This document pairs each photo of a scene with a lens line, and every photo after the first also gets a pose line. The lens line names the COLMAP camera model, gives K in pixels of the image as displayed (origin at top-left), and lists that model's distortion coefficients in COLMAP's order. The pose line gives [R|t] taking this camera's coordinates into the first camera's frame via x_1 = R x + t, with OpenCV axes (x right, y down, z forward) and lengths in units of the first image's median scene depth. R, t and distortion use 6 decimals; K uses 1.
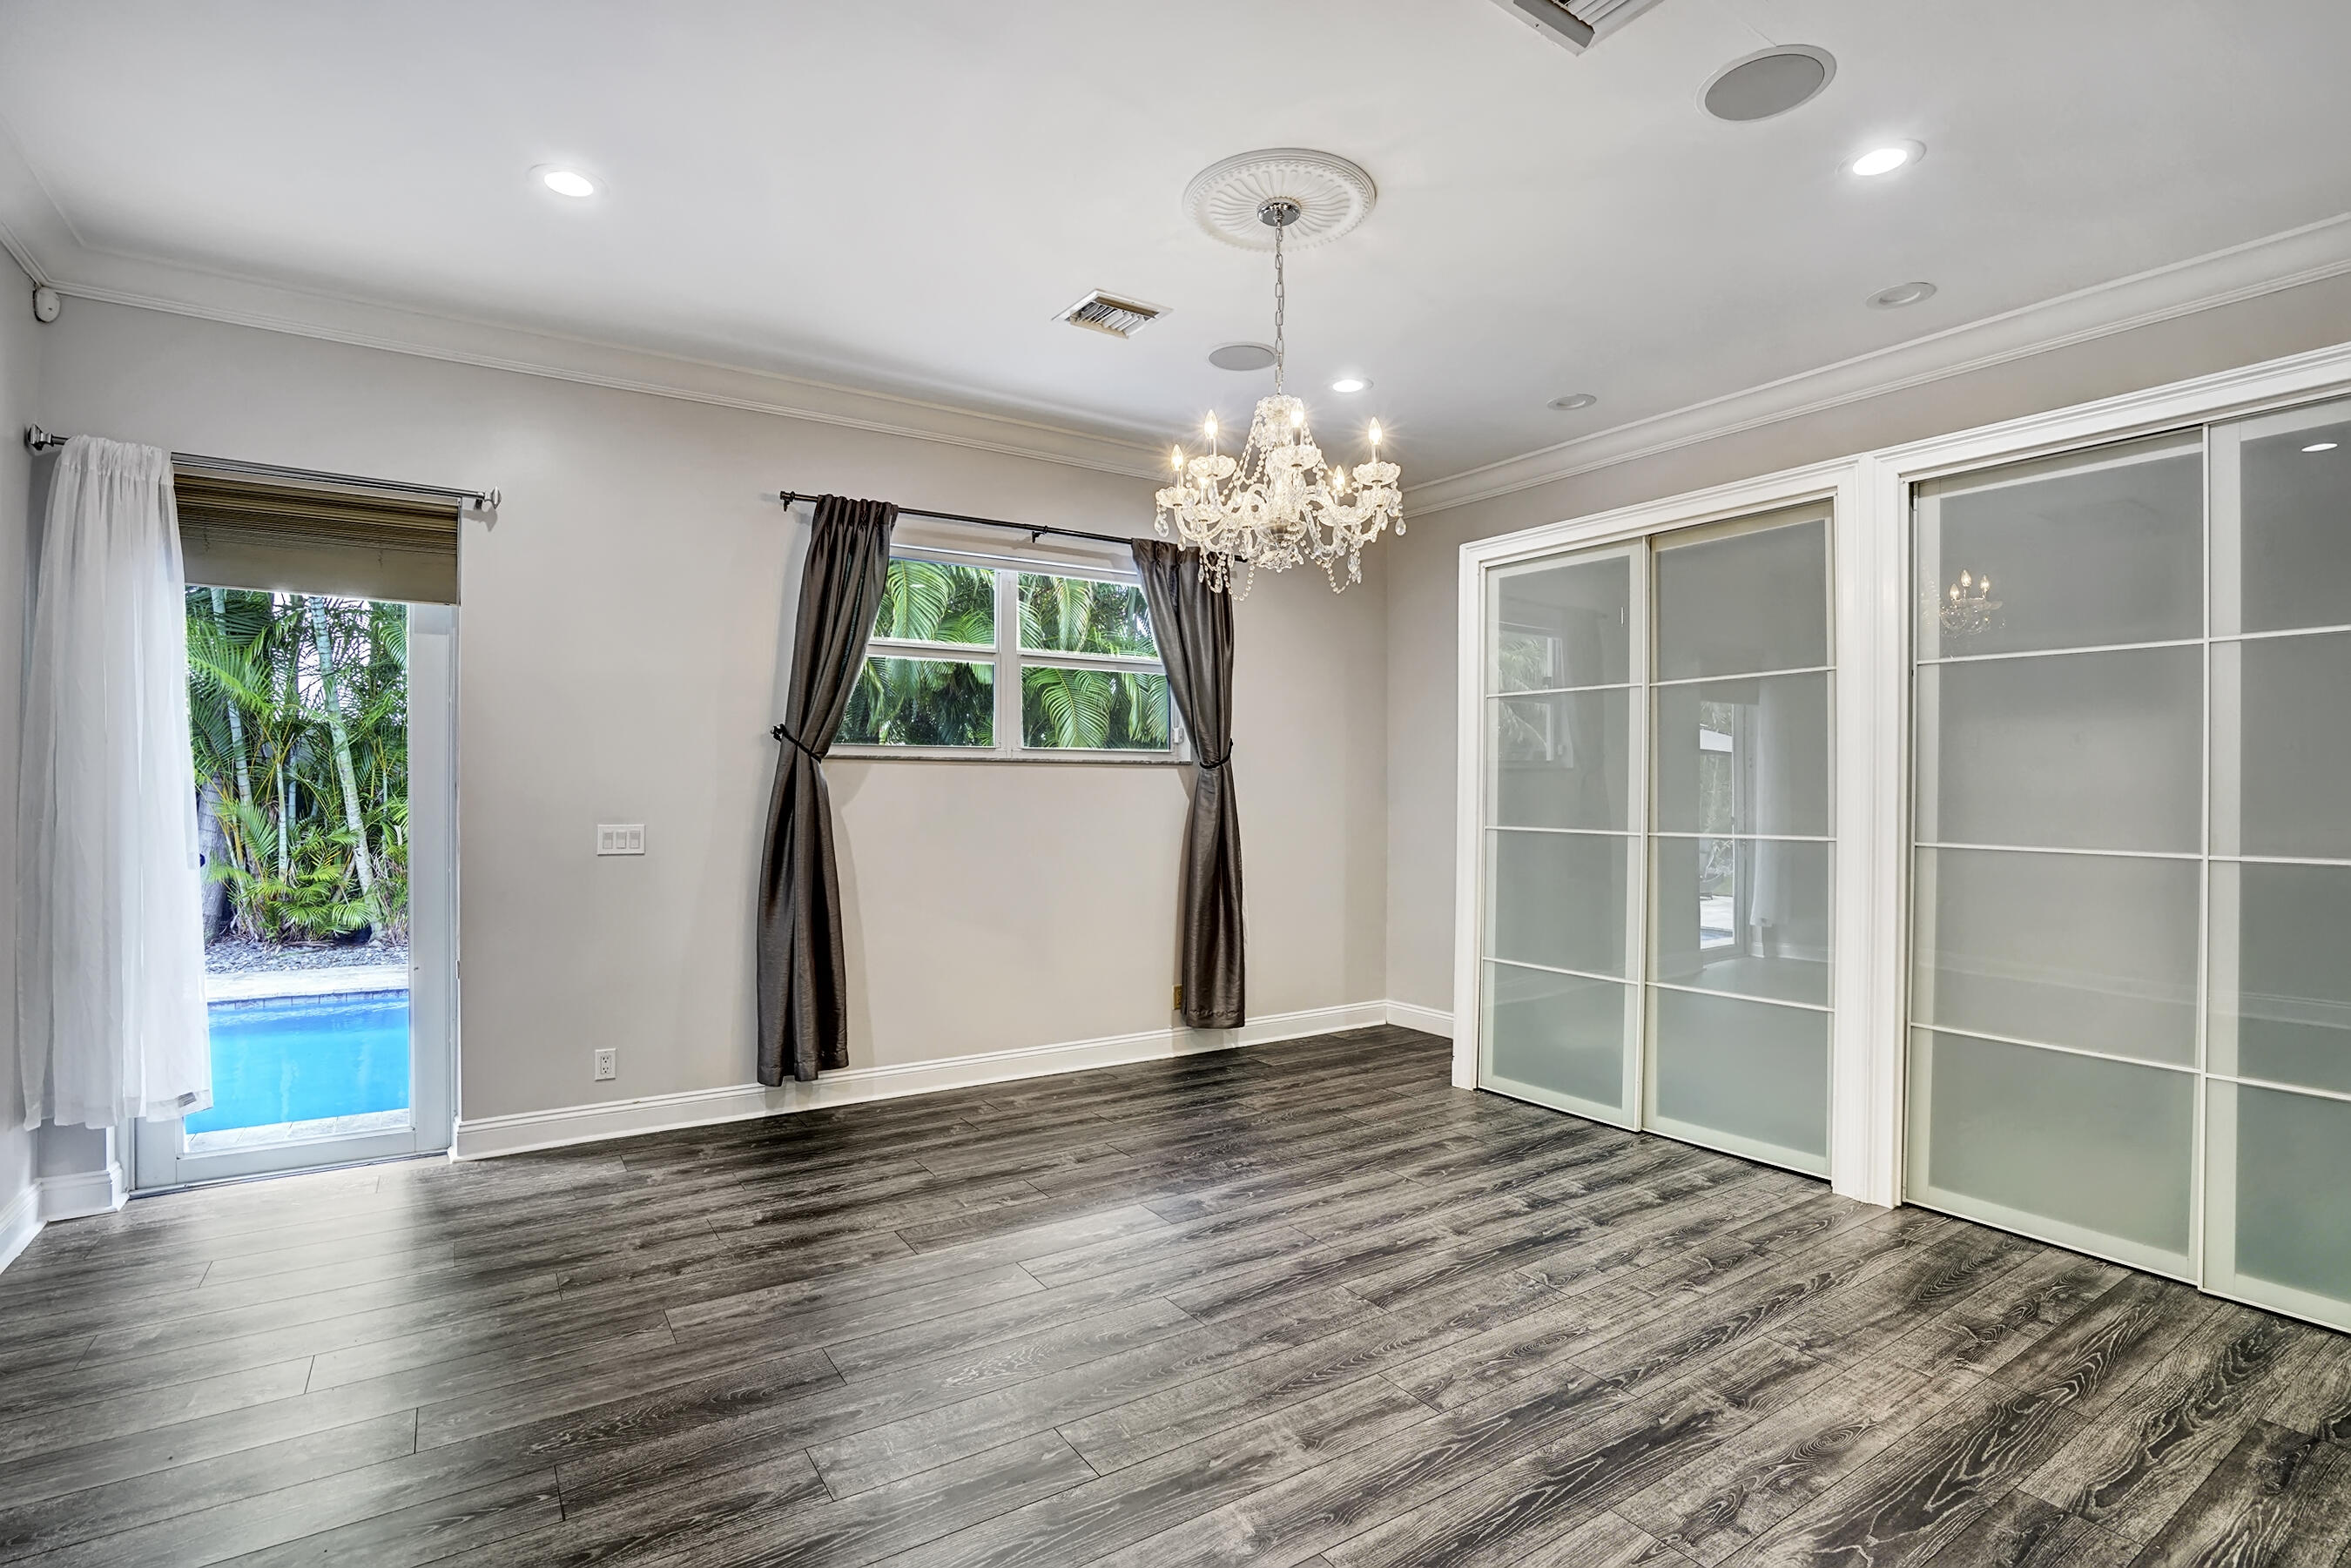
lens RADIAL K [[1087.7, 0, 1172.0], [0, 1087.7, 788.8], [0, 0, 1]] dist [-0.020049, 0.000493]
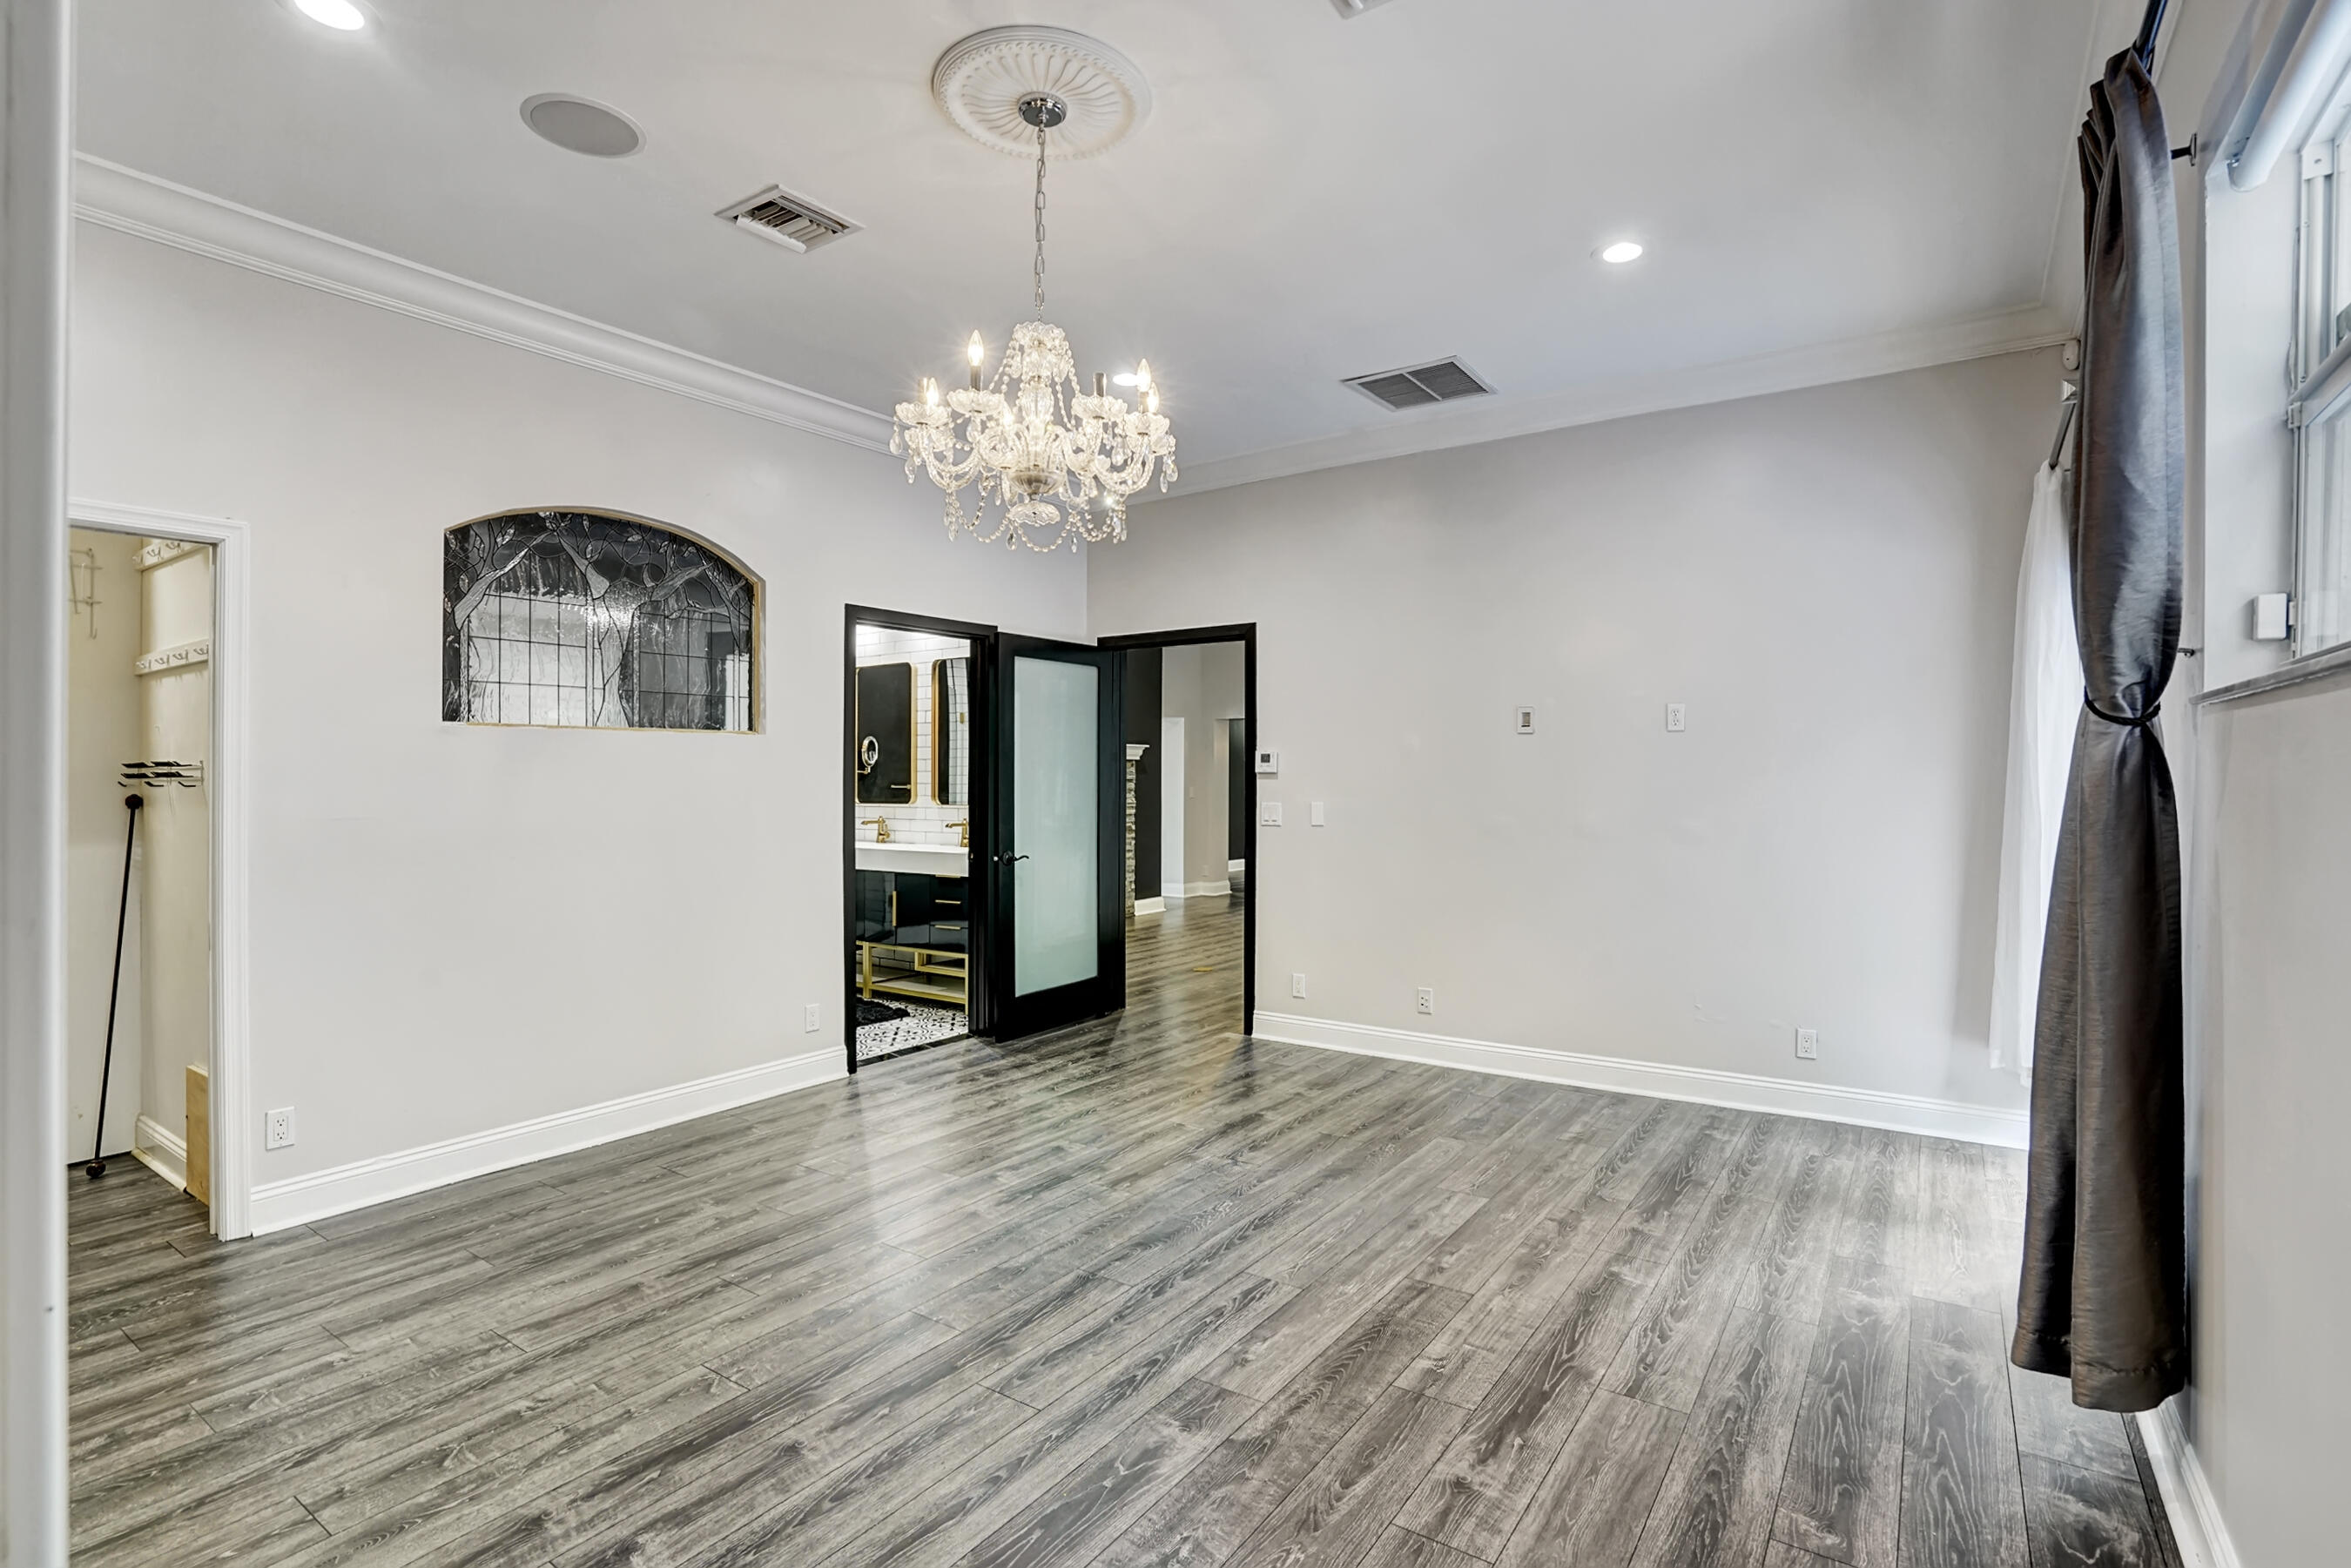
lens RADIAL K [[1087.7, 0, 1176.5], [0, 1087.7, 786.2], [0, 0, 1]] dist [-0.020049, 0.000493]
pose [[-0.928797, 0.003918, -0.370569, 0.308661], [0.002133, 0.999984, 0.005228, -0.010203], [0.370584, 0.004065, -0.928790, 1.825284]]
